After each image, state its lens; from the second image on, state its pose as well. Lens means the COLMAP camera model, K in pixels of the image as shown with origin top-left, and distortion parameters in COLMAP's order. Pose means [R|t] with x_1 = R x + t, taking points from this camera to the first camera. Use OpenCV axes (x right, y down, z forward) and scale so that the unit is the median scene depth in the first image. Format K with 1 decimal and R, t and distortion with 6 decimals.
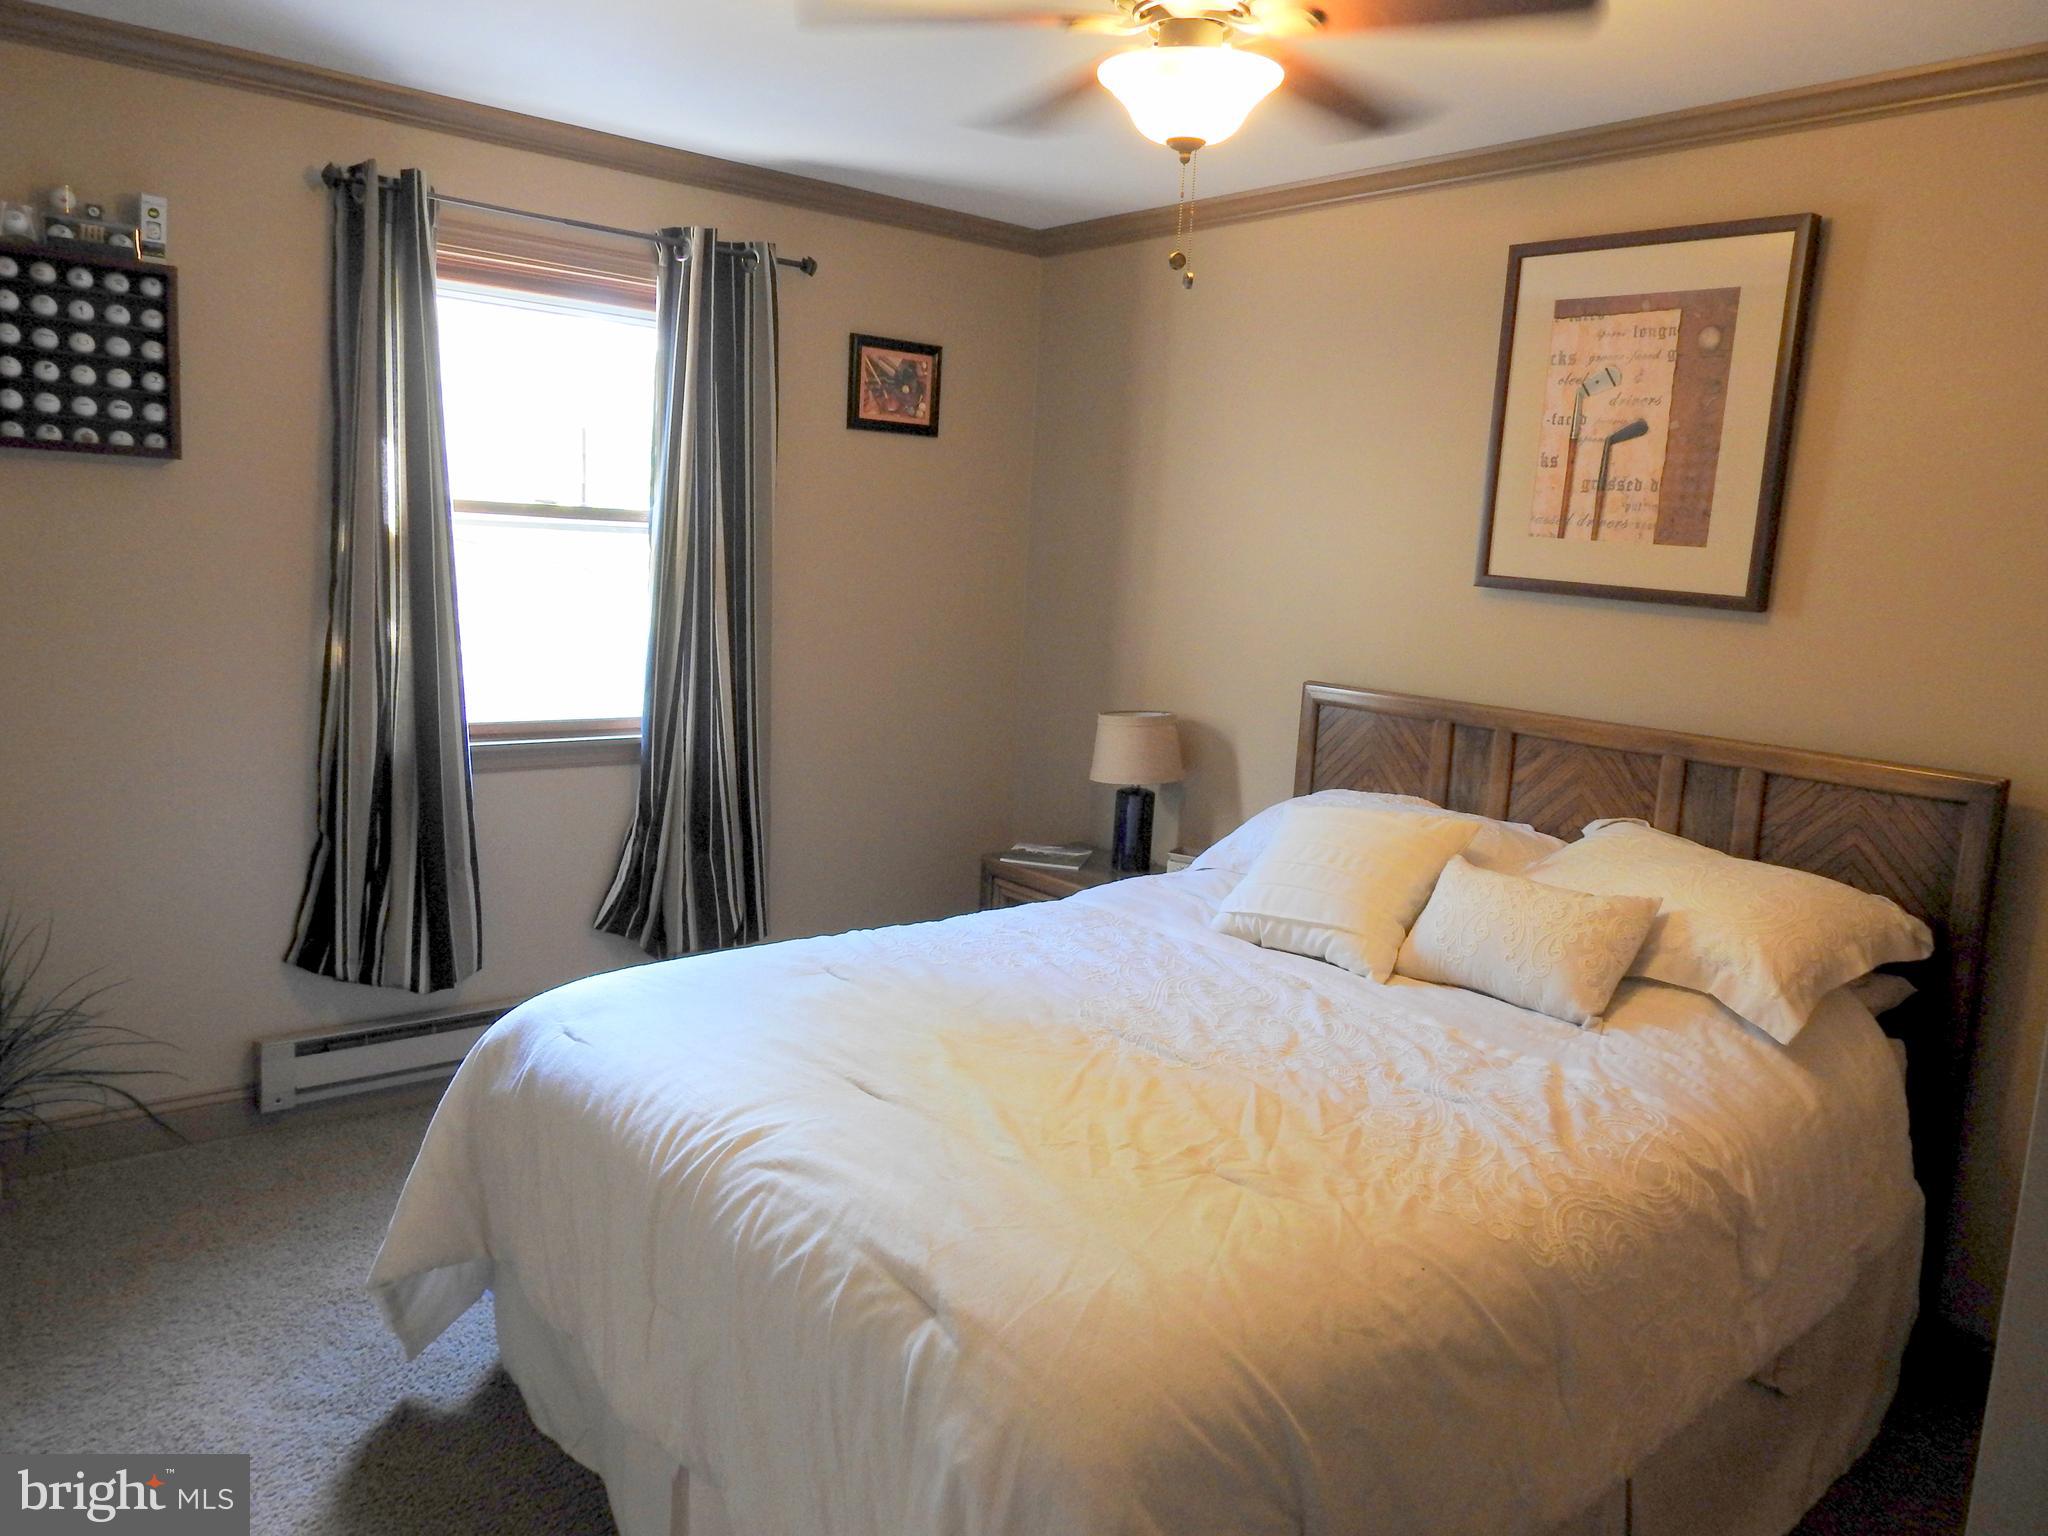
lens RADIAL K [[1468.8, 0, 1020.1], [0, 1468.8, 766.8], [0, 0, 1]] dist [0.003693, 0.003065]
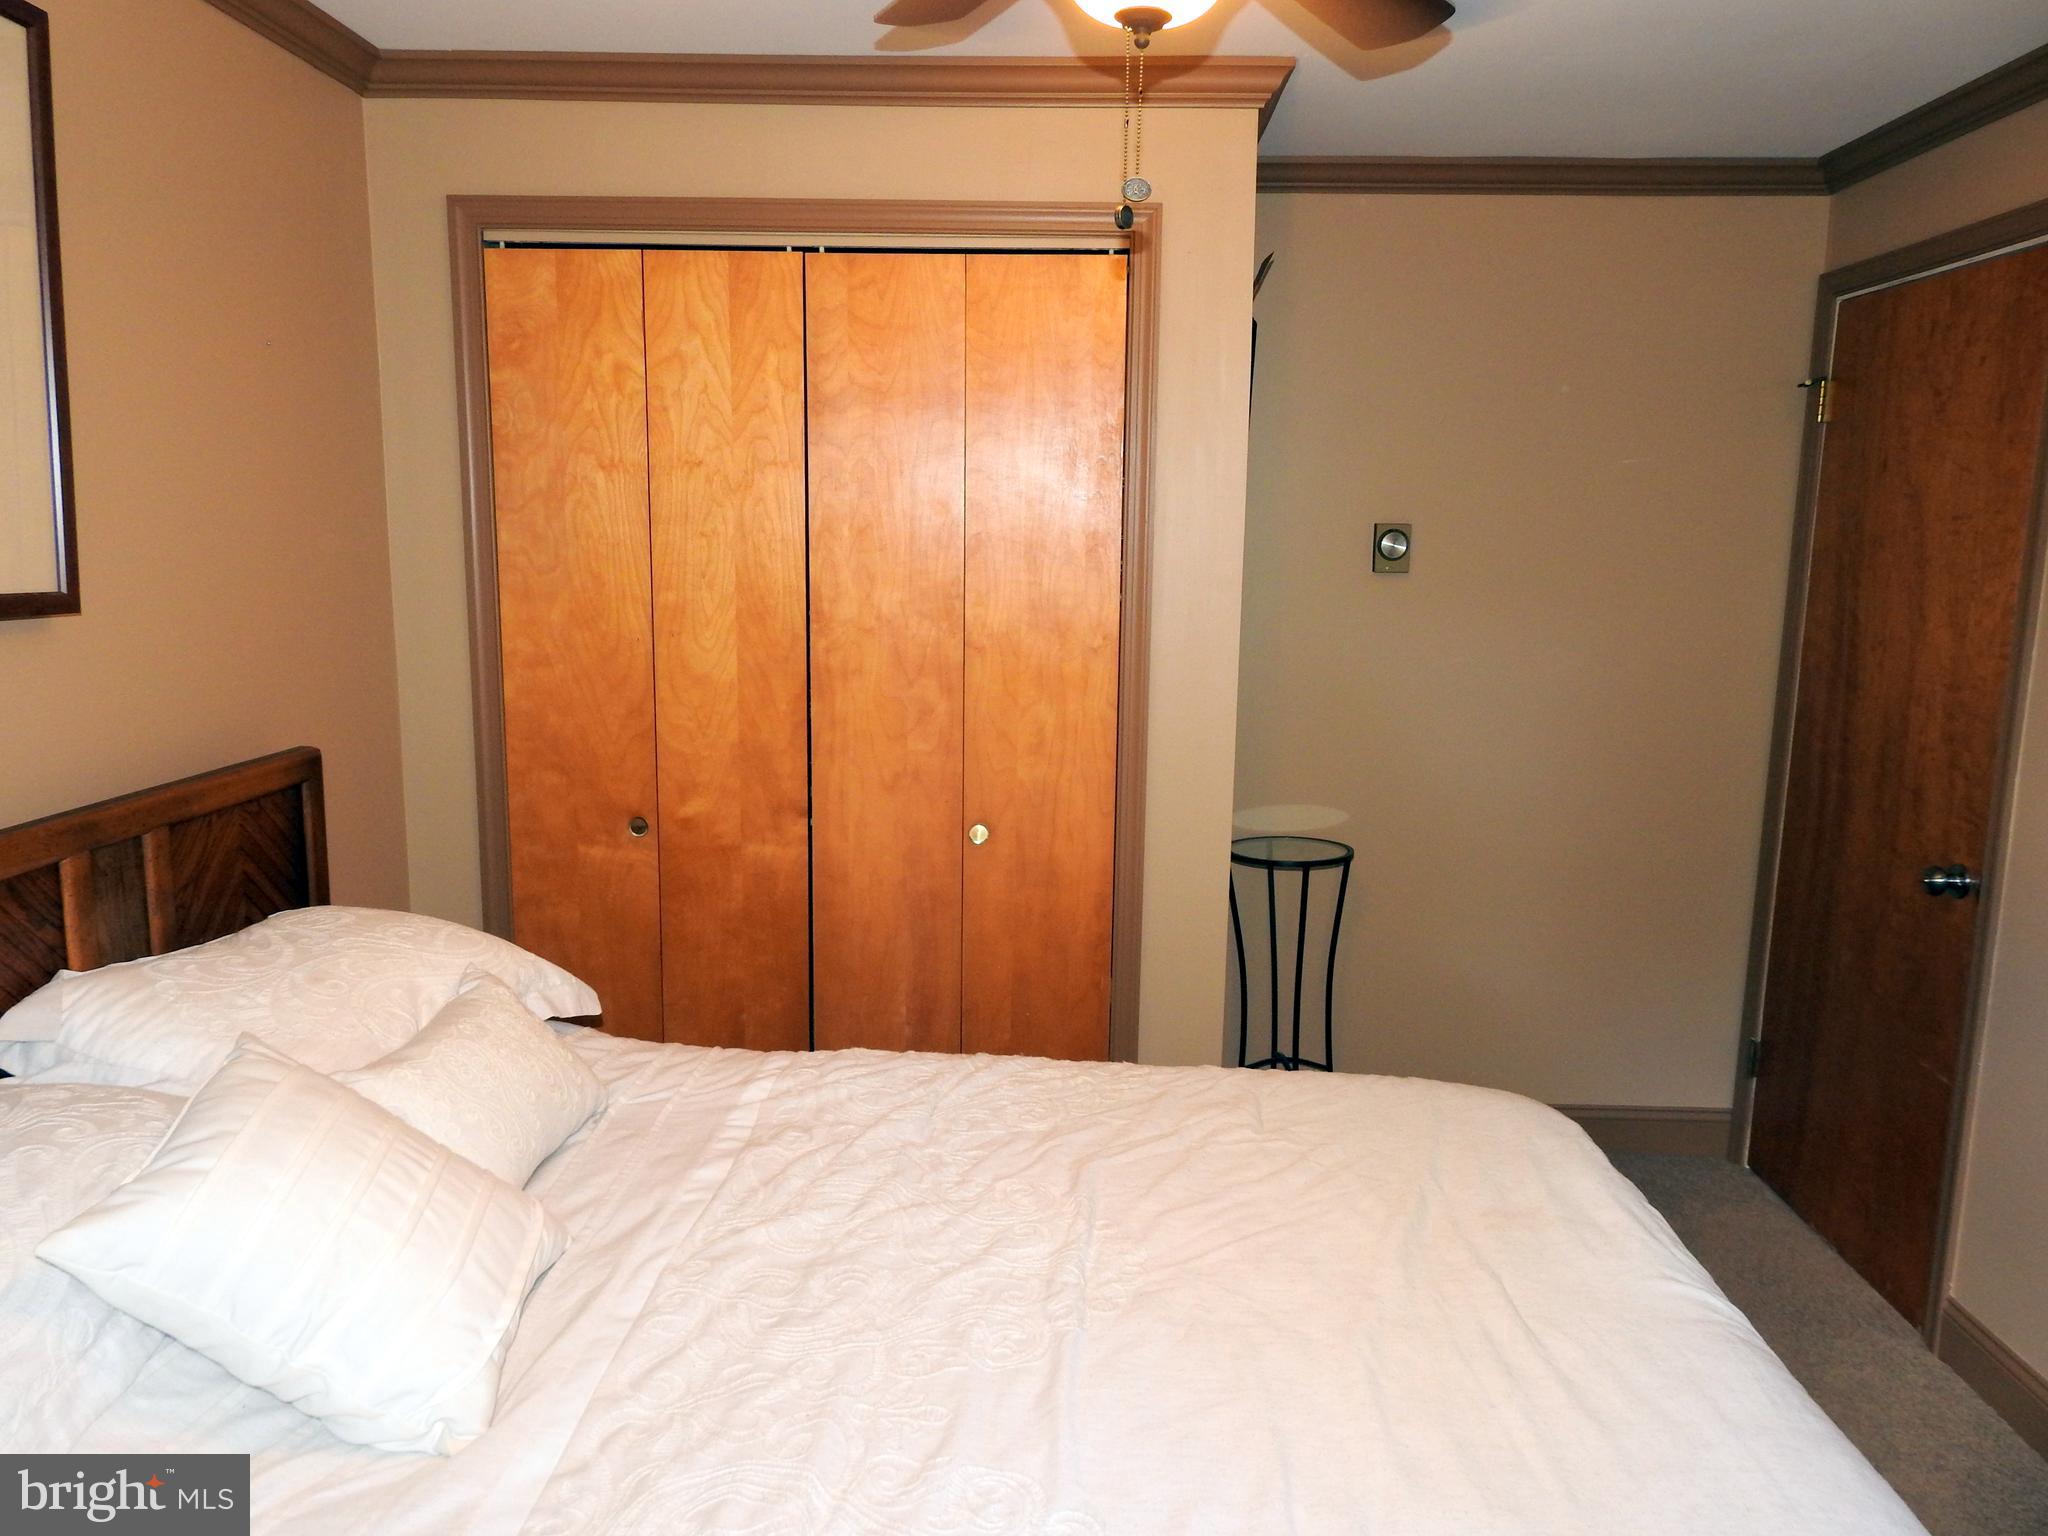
lens RADIAL K [[1468.8, 0, 1015.3], [0, 1468.8, 762.7], [0, 0, 1]] dist [0.003693, 0.003065]
pose [[-0.741829, -0.181110, 0.645669, -0.285152], [0.044590, 0.947386, 0.316972, -0.253242], [-0.669105, 0.263930, -0.694723, 1.294515]]
